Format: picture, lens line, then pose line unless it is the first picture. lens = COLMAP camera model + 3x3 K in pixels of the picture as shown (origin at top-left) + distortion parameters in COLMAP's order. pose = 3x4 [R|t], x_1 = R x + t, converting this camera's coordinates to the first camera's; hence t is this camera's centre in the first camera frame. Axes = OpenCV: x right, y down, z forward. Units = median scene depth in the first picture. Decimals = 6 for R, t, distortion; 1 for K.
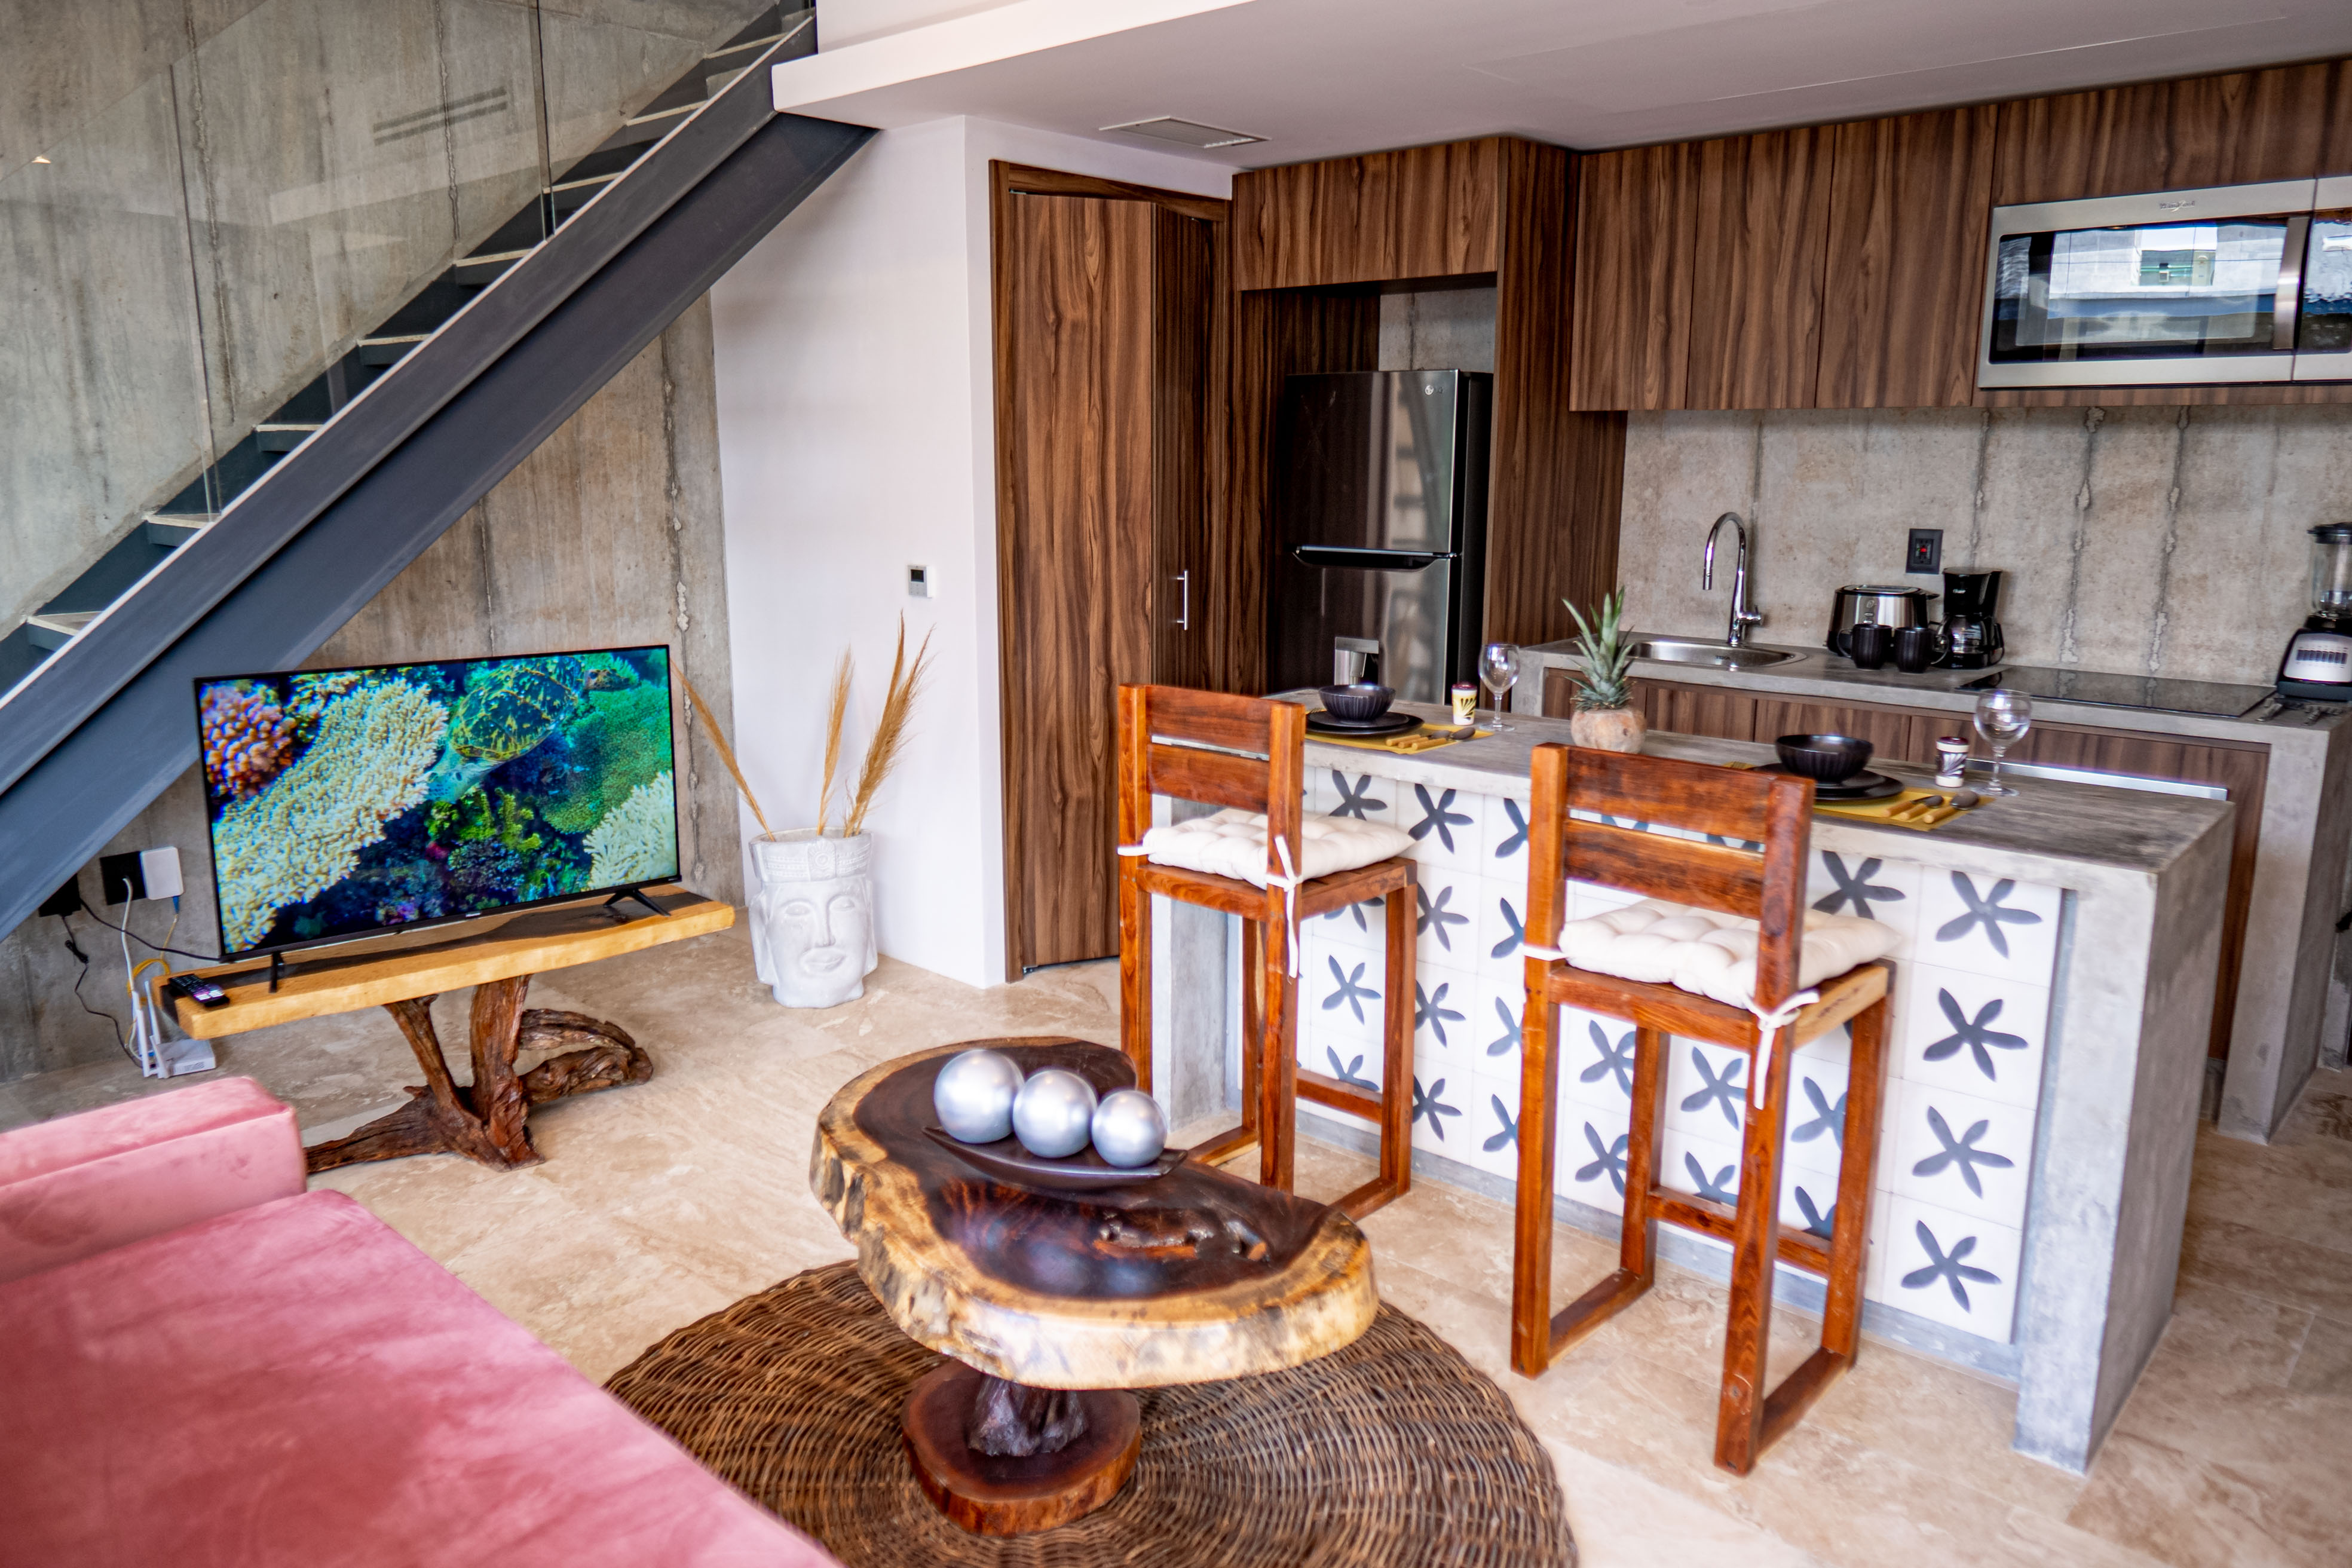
lens RADIAL K [[1625.7, 0, 1176.0], [0, 1625.7, 784.0], [0, 0, 1]] dist [0.002705, -0.001094]
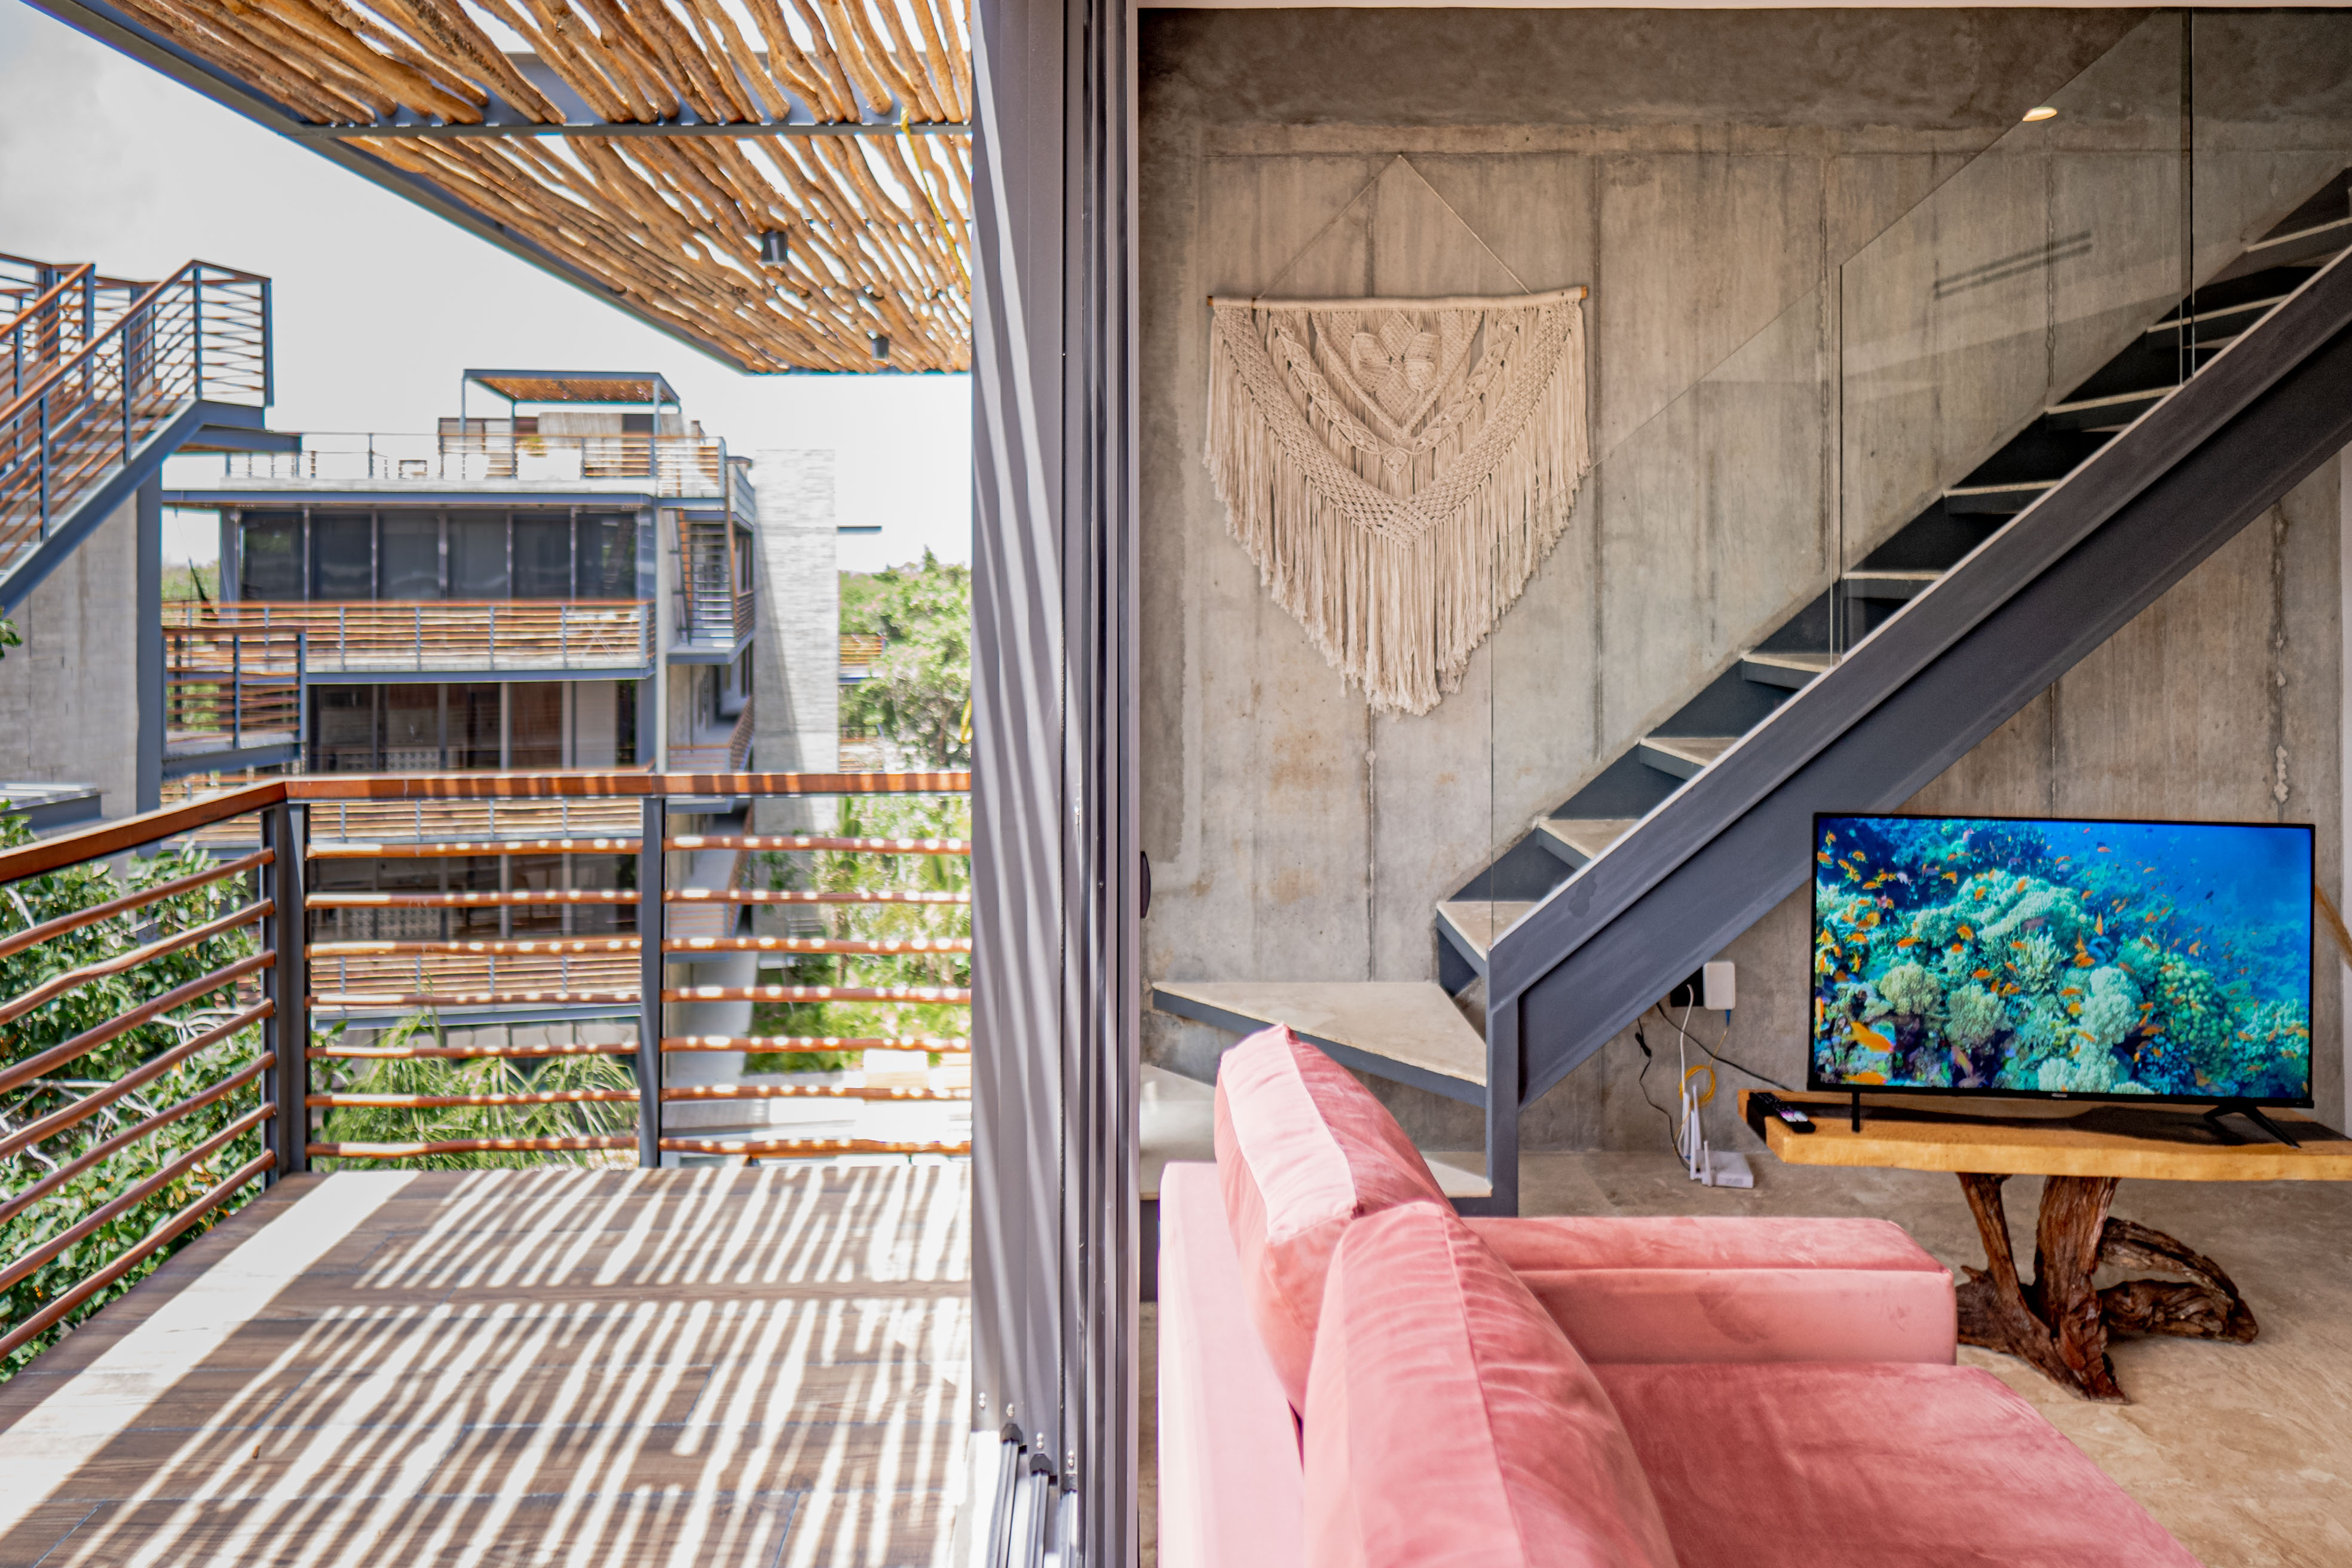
lens RADIAL K [[1697.8, 0, 1170.9], [0, 1697.8, 576.2], [0, 0, 1]] dist [0.002273, 0.001292]
pose [[0.677482, -0.002119, -0.735537, -0.062495], [-0.147615, 0.979259, -0.138785, -0.000188], [0.720575, 0.202601, 0.663117, -0.063888]]
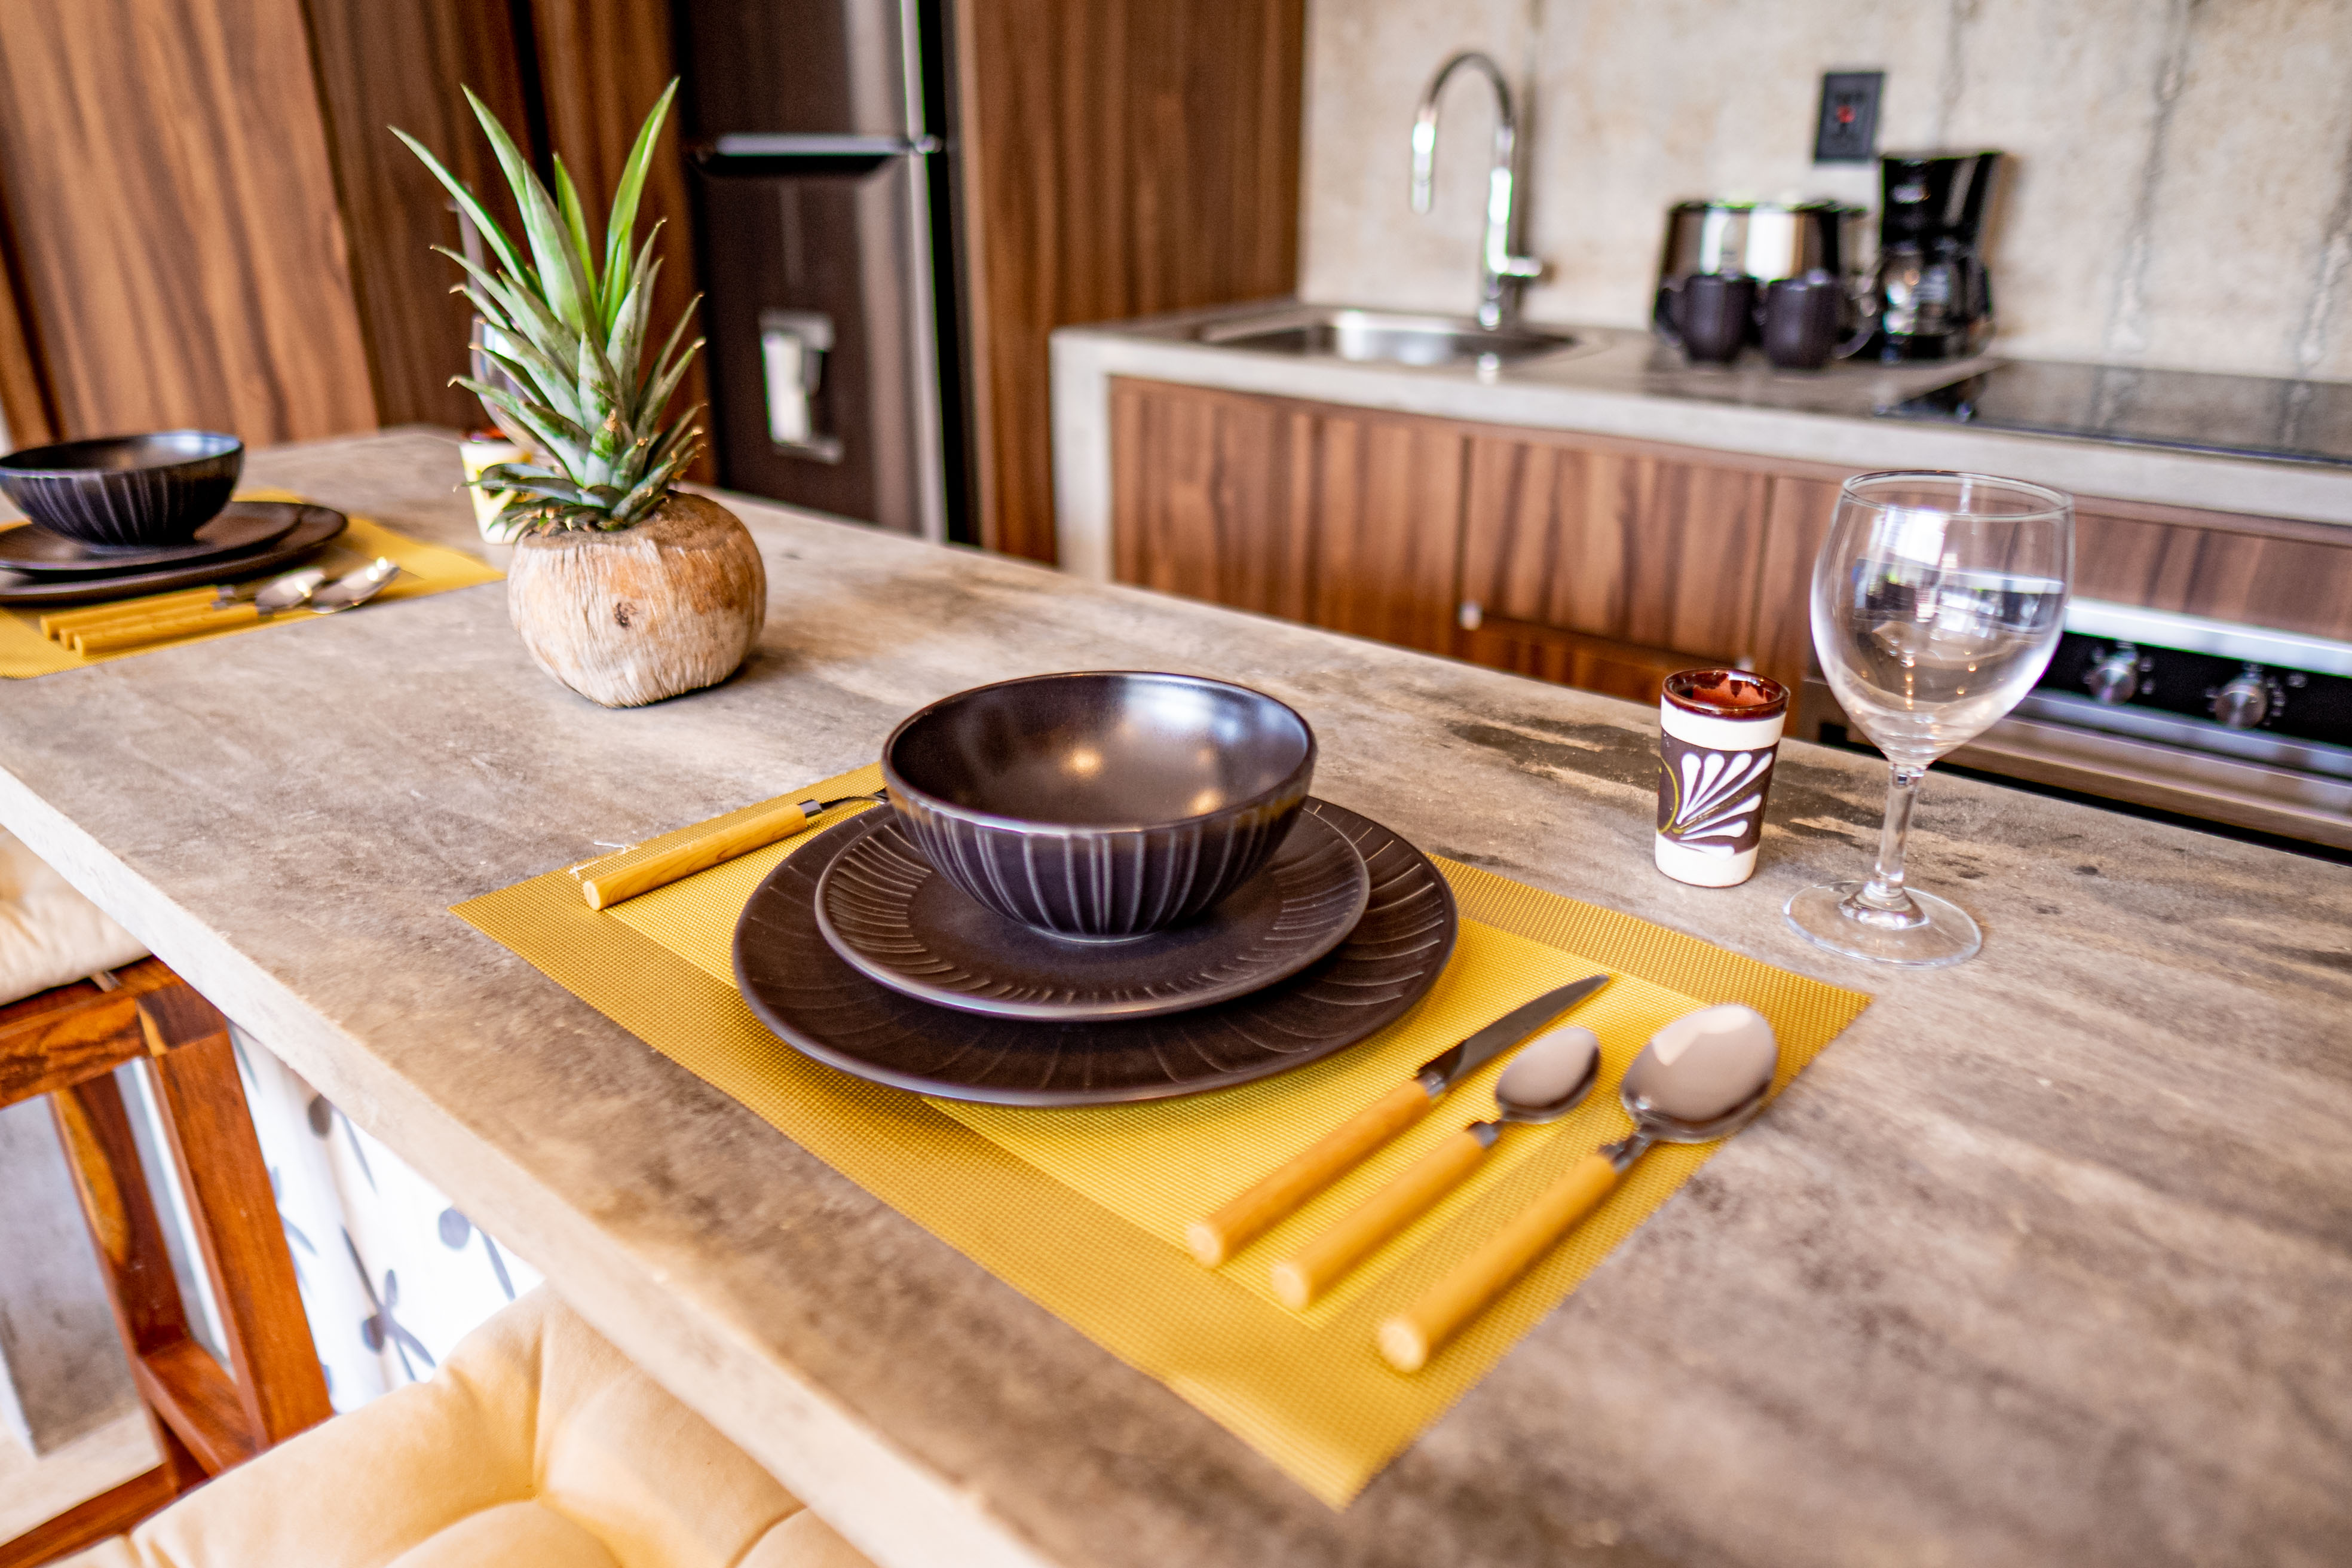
lens RADIAL K [[1625.7, 0, 1176.0], [0, 1625.7, 784.0], [0, 0, 1]] dist [0.002705, -0.001094]
pose [[0.999842, -0.014848, 0.009811, 0.111699], [0.012837, 0.983539, 0.180241, -0.016365], [-0.012326, -0.180086, 0.983574, 0.216403]]
